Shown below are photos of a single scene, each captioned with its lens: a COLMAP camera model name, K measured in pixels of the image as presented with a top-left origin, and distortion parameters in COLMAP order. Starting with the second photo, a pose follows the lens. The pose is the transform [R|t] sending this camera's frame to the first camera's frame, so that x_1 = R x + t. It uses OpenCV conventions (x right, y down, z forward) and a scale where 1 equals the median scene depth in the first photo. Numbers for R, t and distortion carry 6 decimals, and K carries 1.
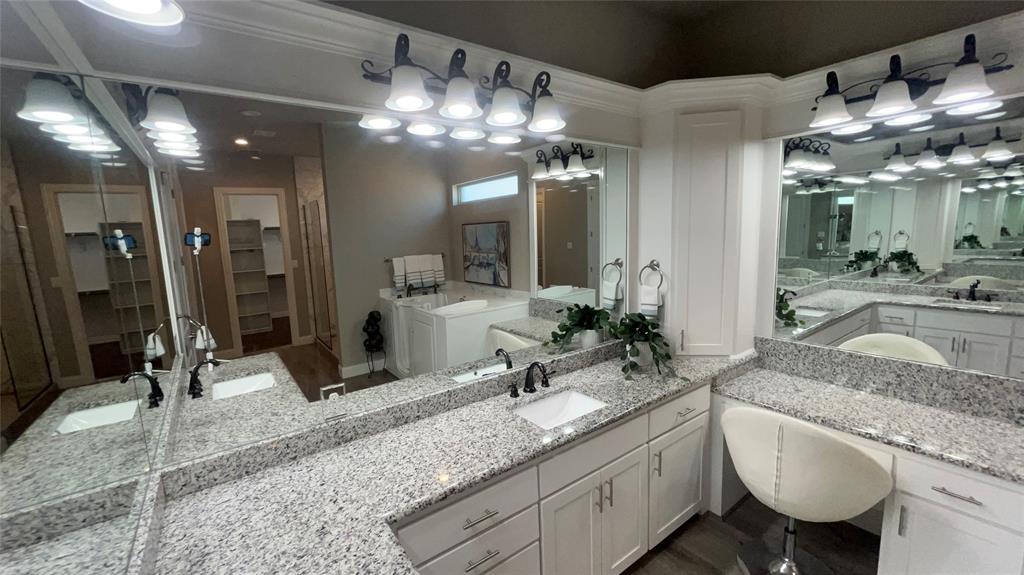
lens RADIAL K [[411.9, 0, 510.6], [0, 411.9, 288.2], [0, 0, 1]] dist [-0.000018, -0.000072]
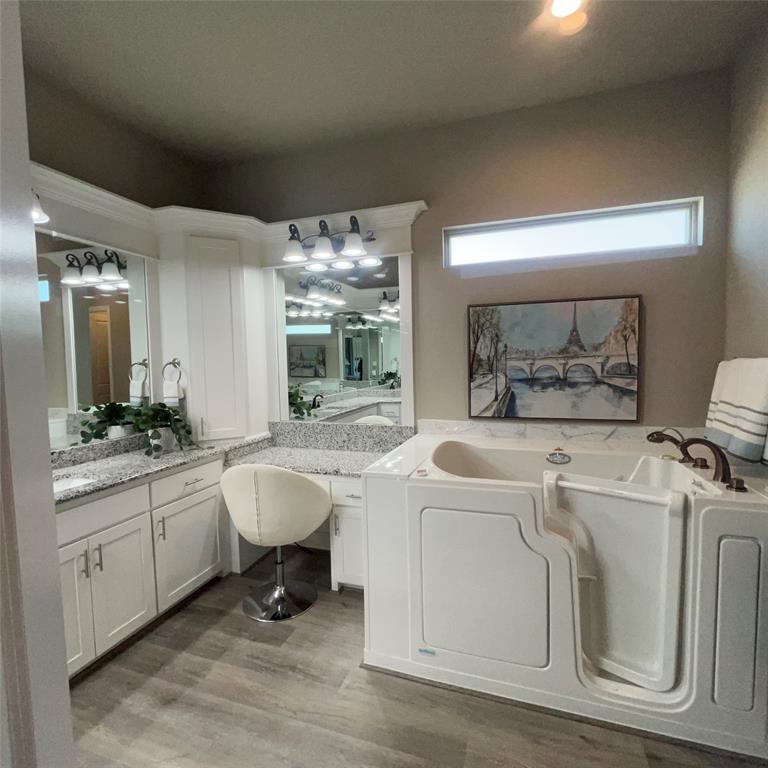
lens RADIAL K [[416.1, 0, 386.9], [0, 416.1, 386.6], [0, 0, 1]] dist [0.007415, 0.000624]
pose [[0.821950, -0.014965, 0.569363, 0.189538], [0.067542, 0.995162, -0.071350, 0.140759], [-0.565541, 0.097102, 0.818984, -0.276986]]
